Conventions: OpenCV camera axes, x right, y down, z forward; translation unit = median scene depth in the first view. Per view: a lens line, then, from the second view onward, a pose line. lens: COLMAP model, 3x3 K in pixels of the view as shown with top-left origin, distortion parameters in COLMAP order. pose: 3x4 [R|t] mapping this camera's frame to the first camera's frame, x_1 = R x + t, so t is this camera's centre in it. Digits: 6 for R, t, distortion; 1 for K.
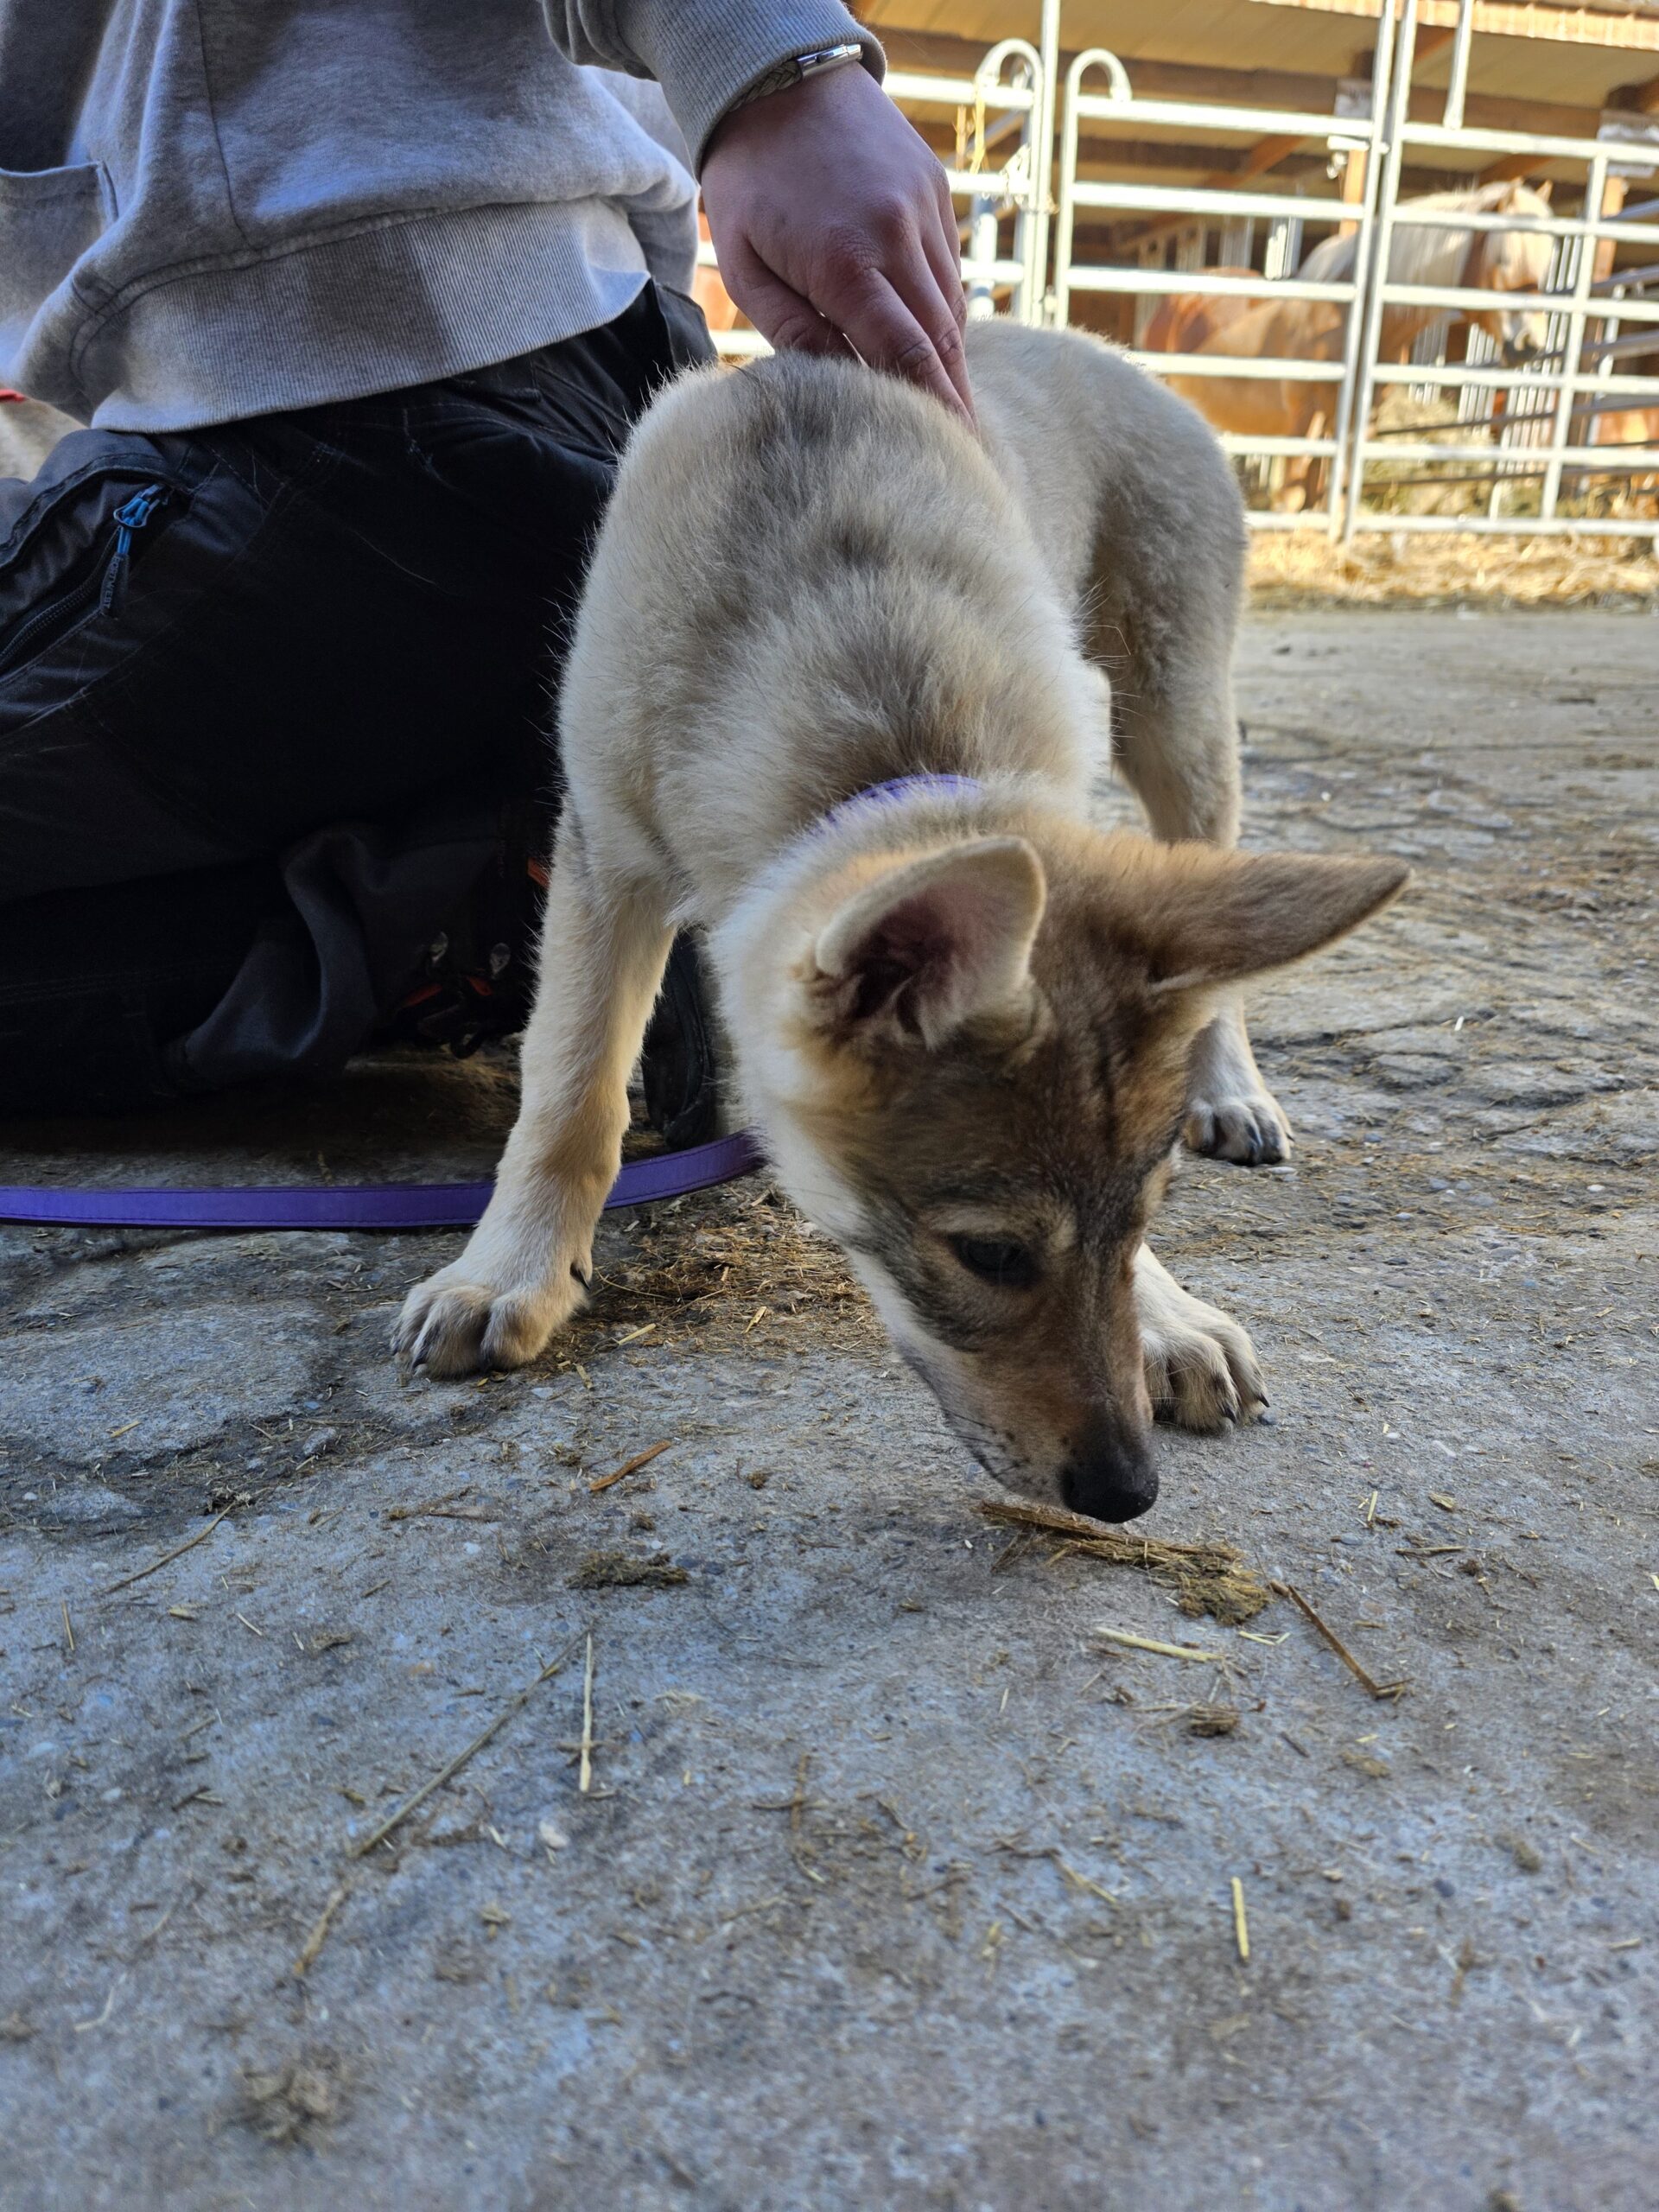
lens RADIAL K [[1449.7, 0, 906.0], [0, 1449.7, 1177.0], [0, 0, 1]] dist [0.021992, -0.036230]
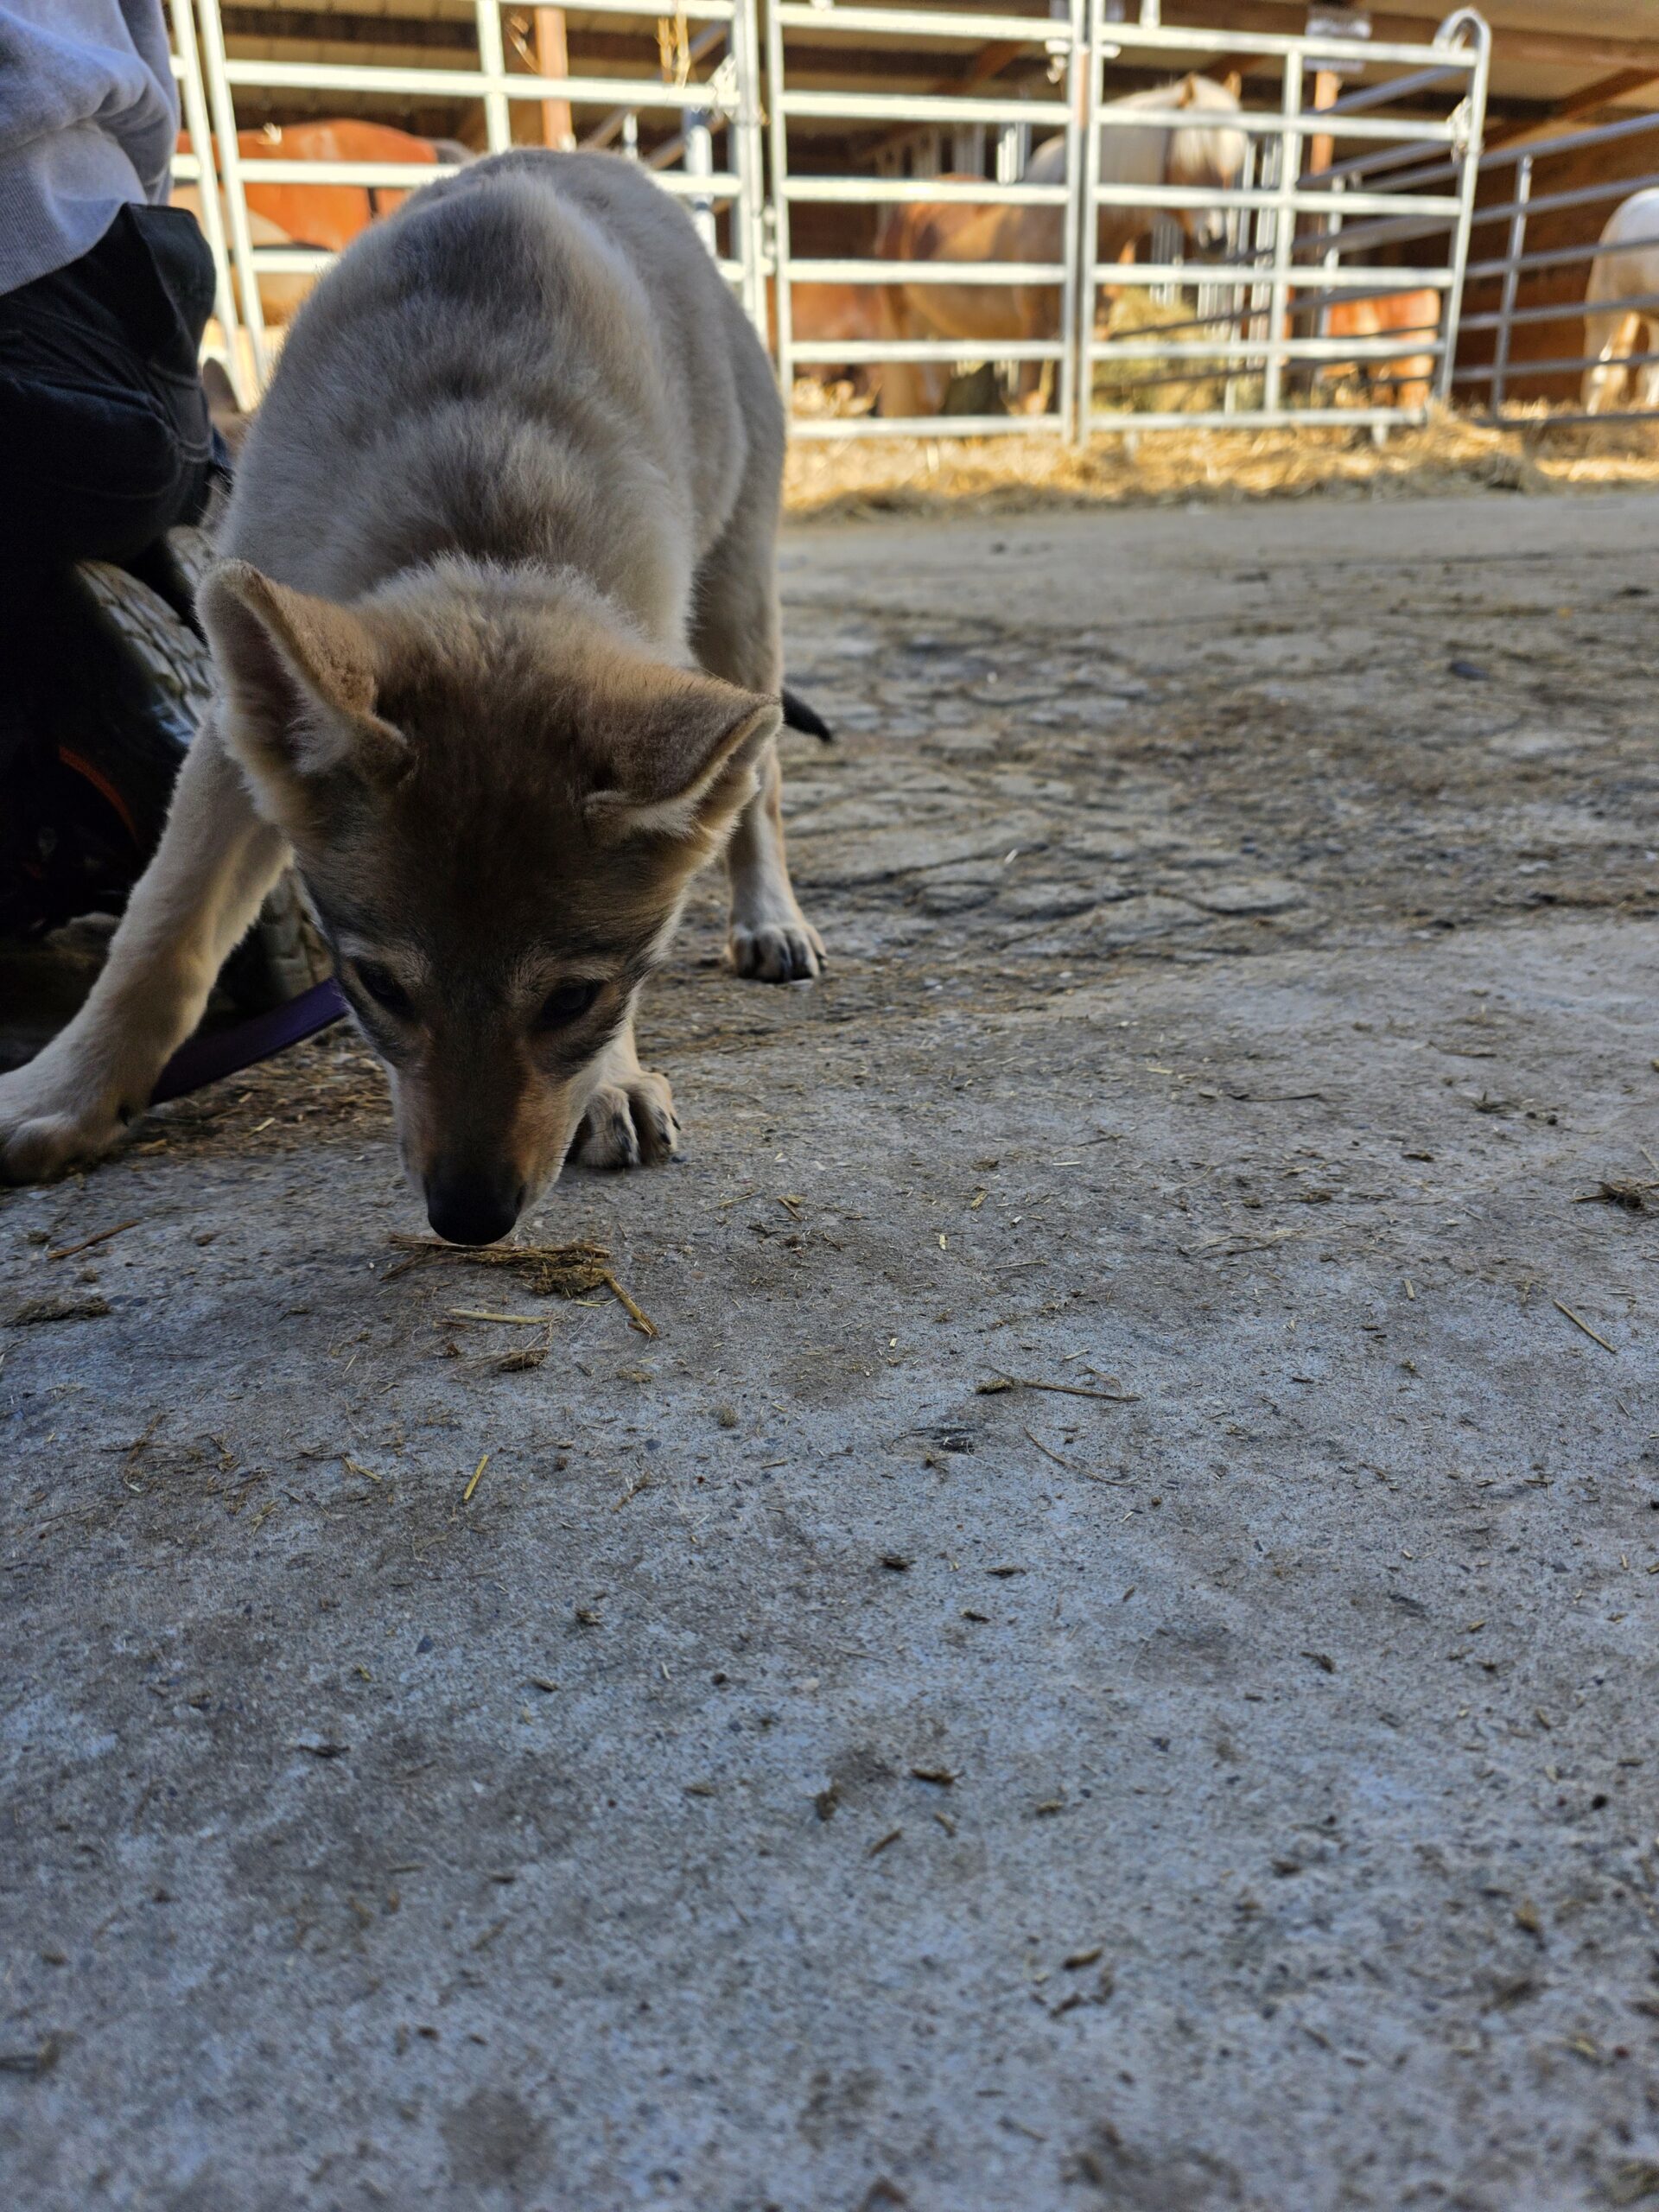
lens RADIAL K [[1493.0, 0, 829.5], [0, 1493.0, 1106.0], [0, 0, 1]] dist [0.030694, -0.046722]
pose [[0.994826, -0.072896, 0.070769, 0.126494], [0.073418, 0.997290, -0.004802, 0.061567], [-0.070227, 0.009973, 0.997481, -0.078946]]
